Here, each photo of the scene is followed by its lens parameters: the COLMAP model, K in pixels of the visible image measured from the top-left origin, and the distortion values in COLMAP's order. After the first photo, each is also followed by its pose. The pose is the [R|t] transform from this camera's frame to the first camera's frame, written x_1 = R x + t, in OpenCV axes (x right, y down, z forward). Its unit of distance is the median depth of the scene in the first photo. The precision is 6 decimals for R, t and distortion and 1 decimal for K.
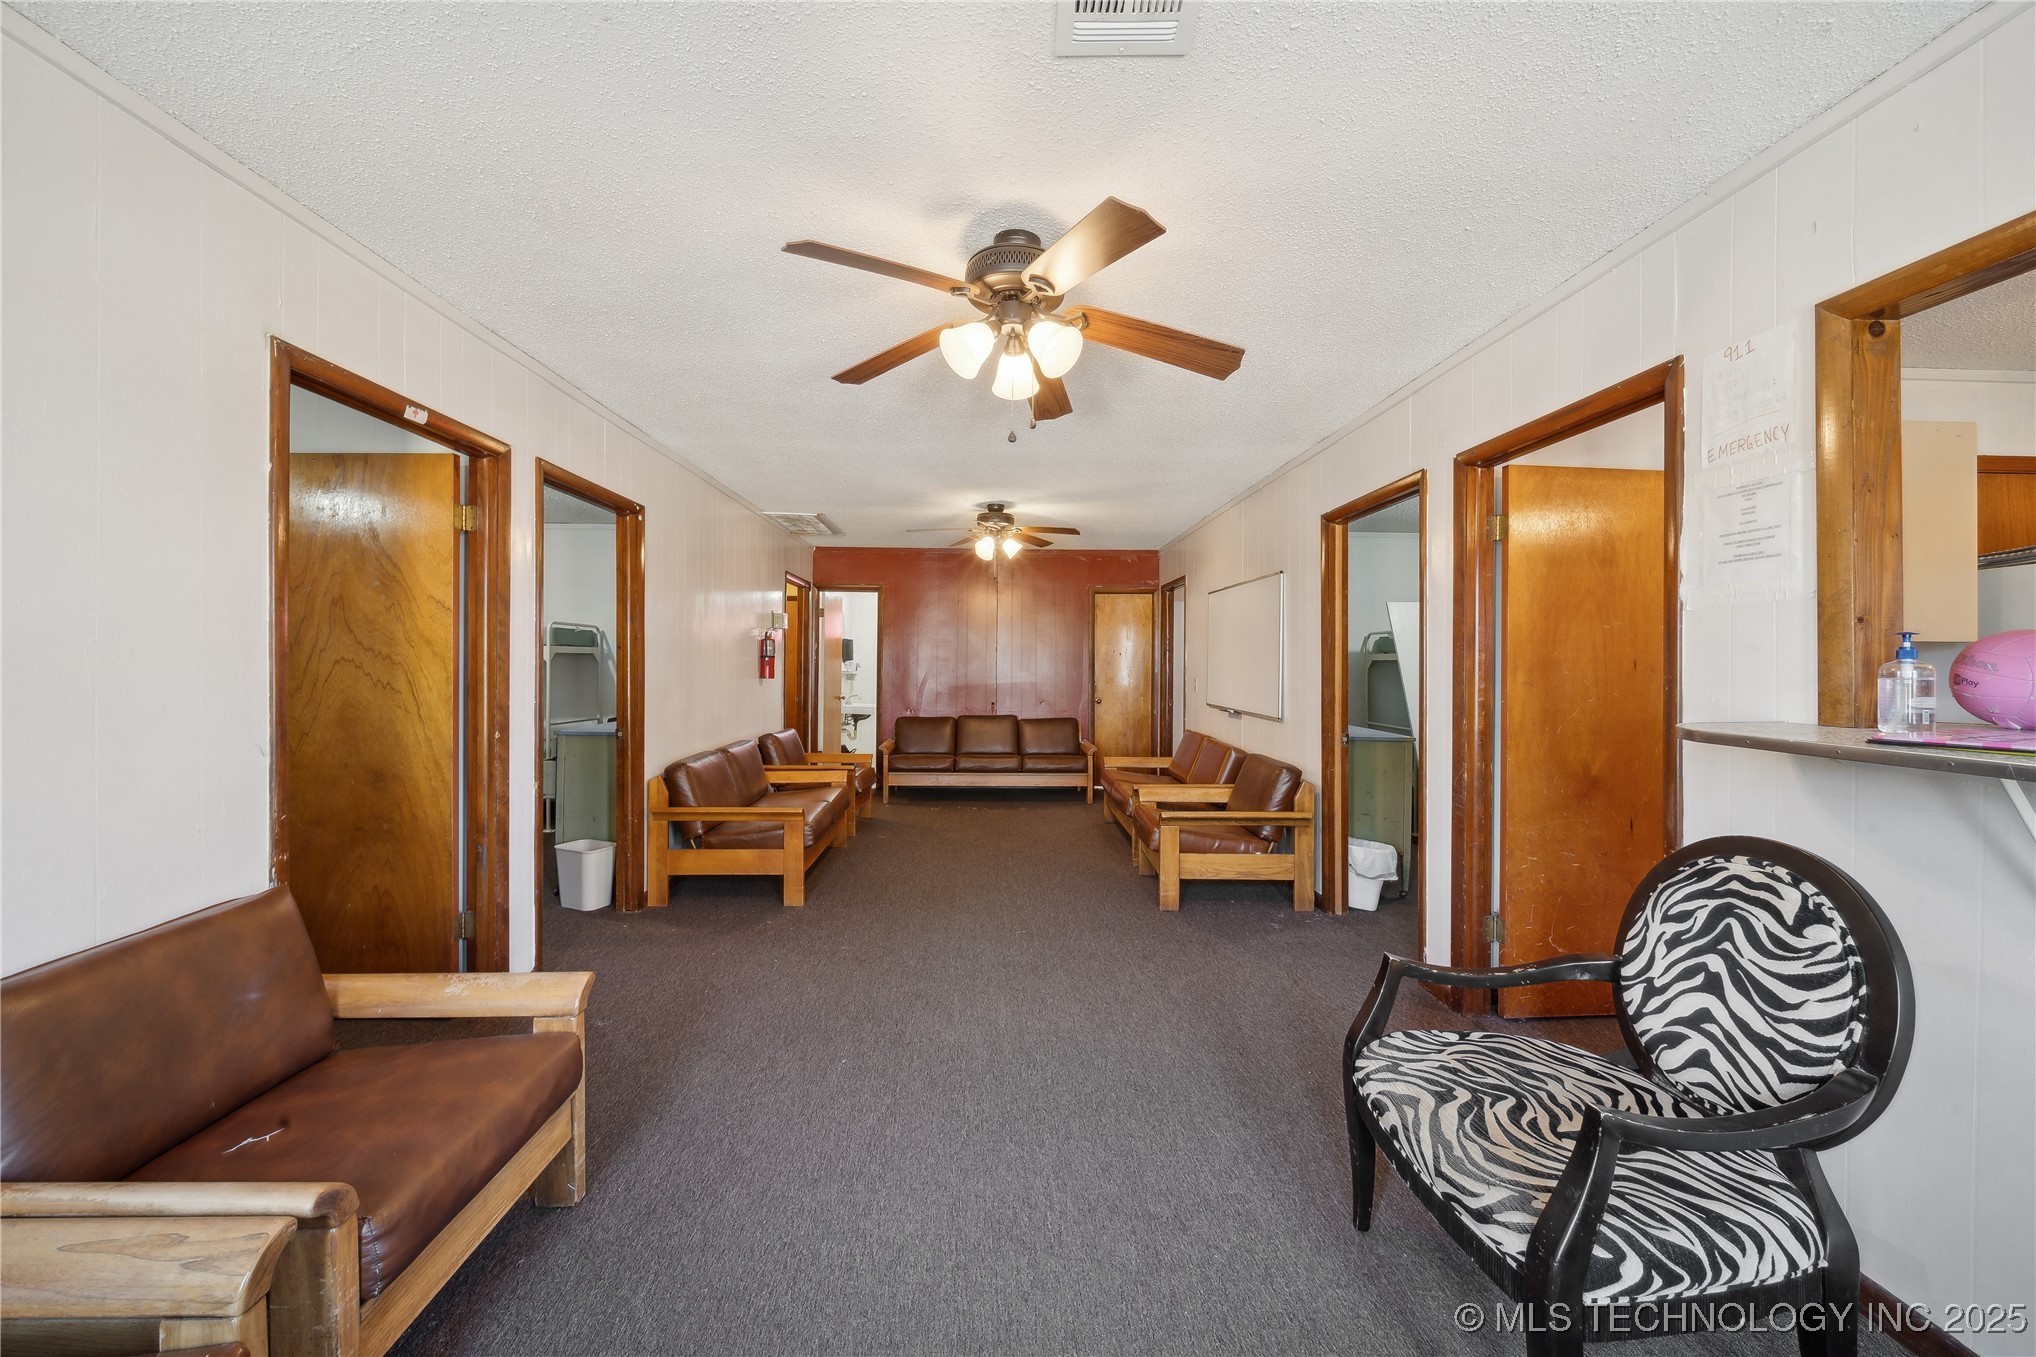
lens RADIAL K [[744.8, 0, 1011.0], [0, 744.8, 669.8], [0, 0, 1]] dist [-0.001526, -0.000028]
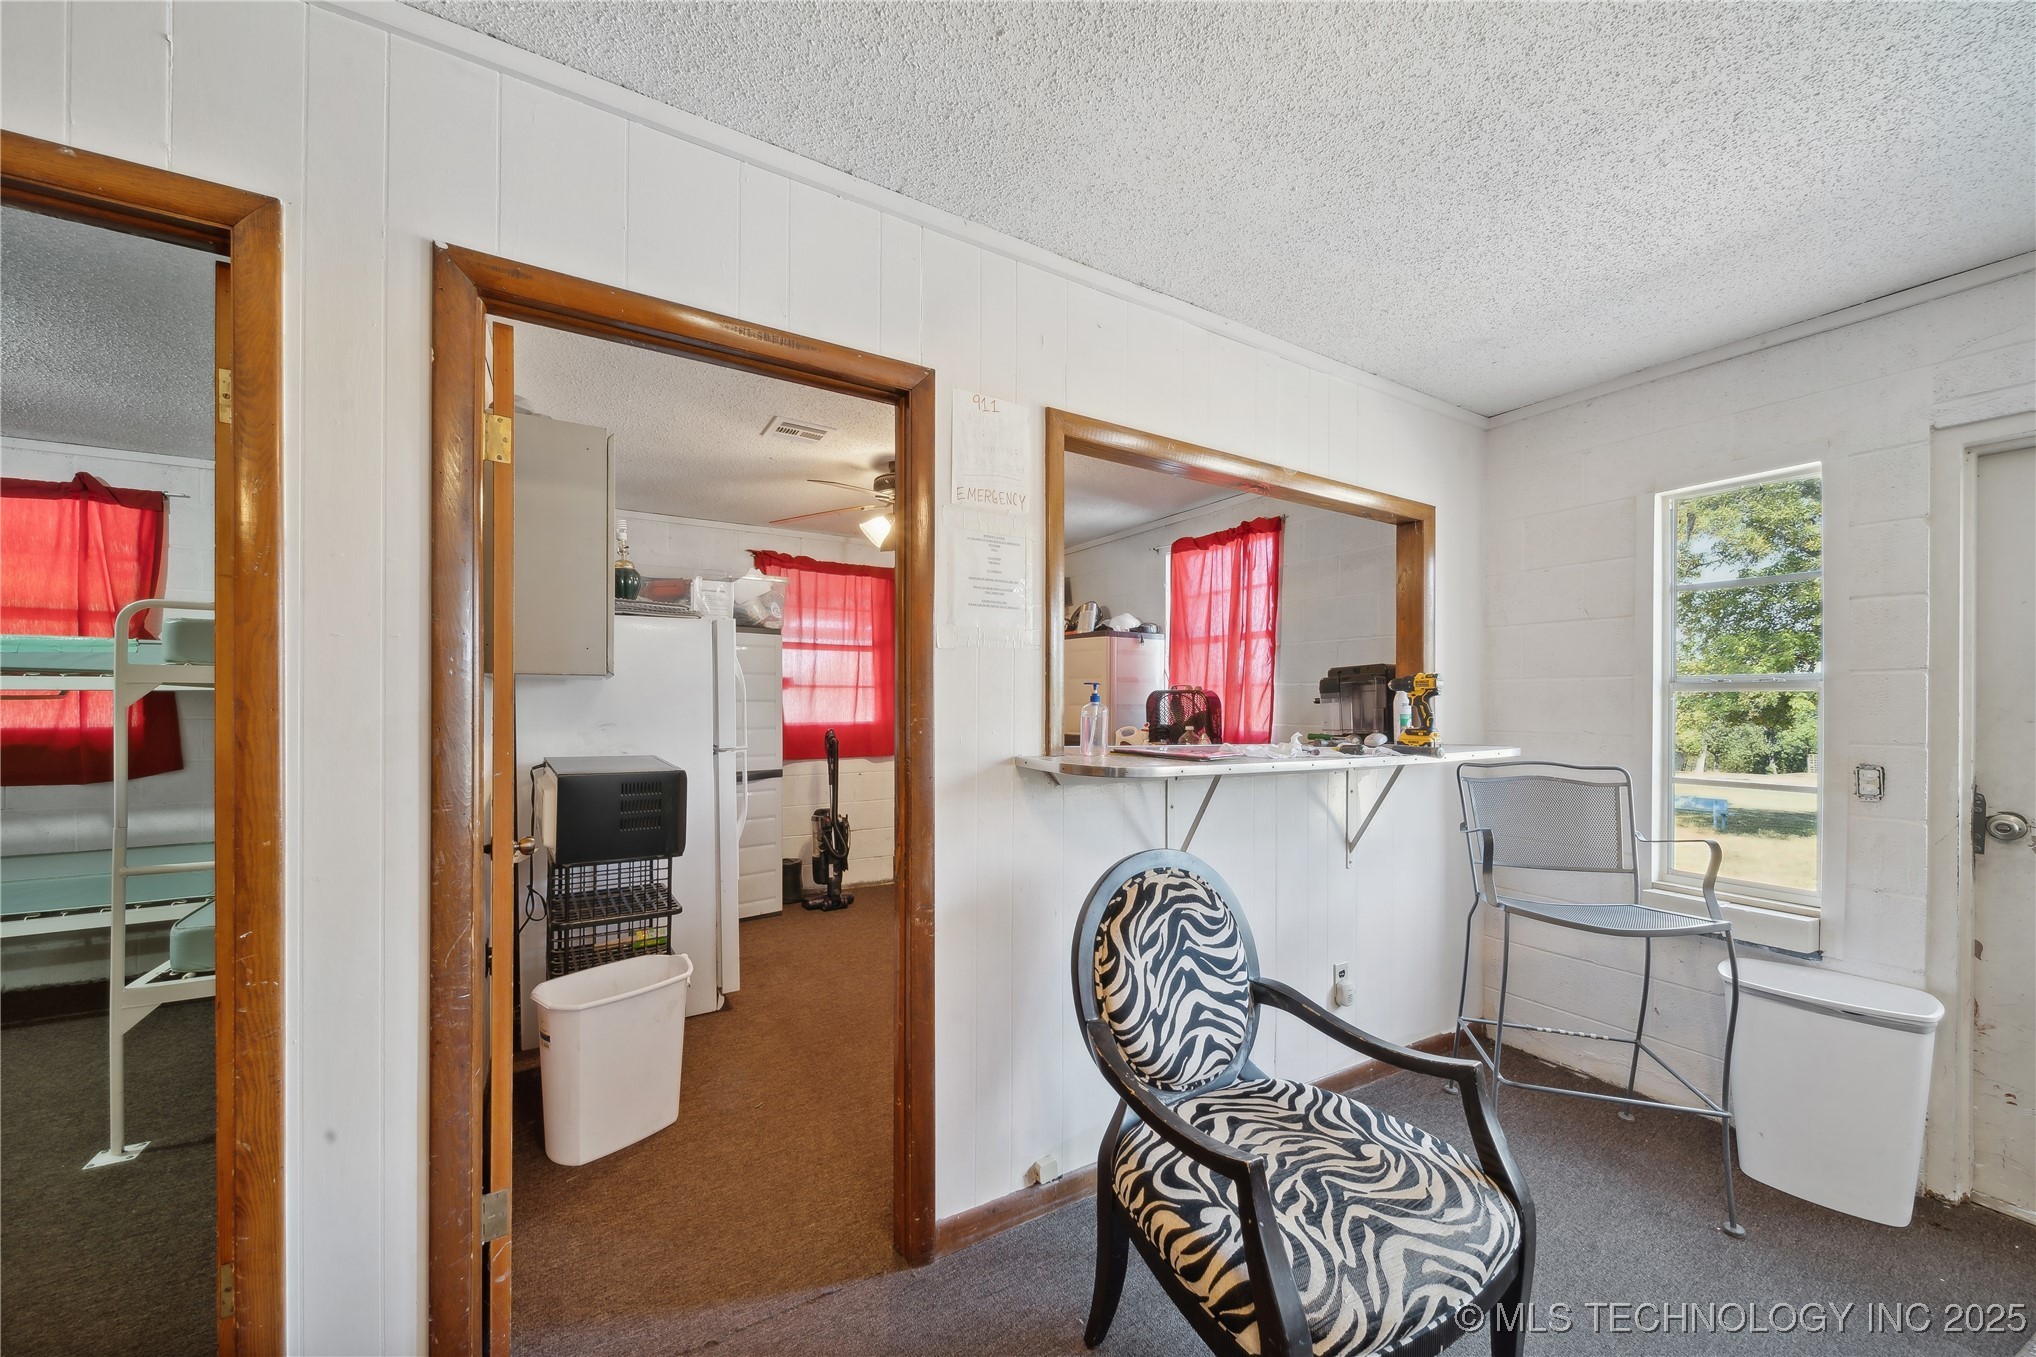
lens RADIAL K [[744.8, 0, 1031.9], [0, 744.8, 692.7], [0, 0, 1]] dist [-0.001526, -0.000028]
pose [[-0.487433, -0.004630, 0.873148, 0.039919], [-0.004132, 0.999987, 0.002996, -0.034021], [-0.873150, -0.002148, -0.487446, 1.743929]]
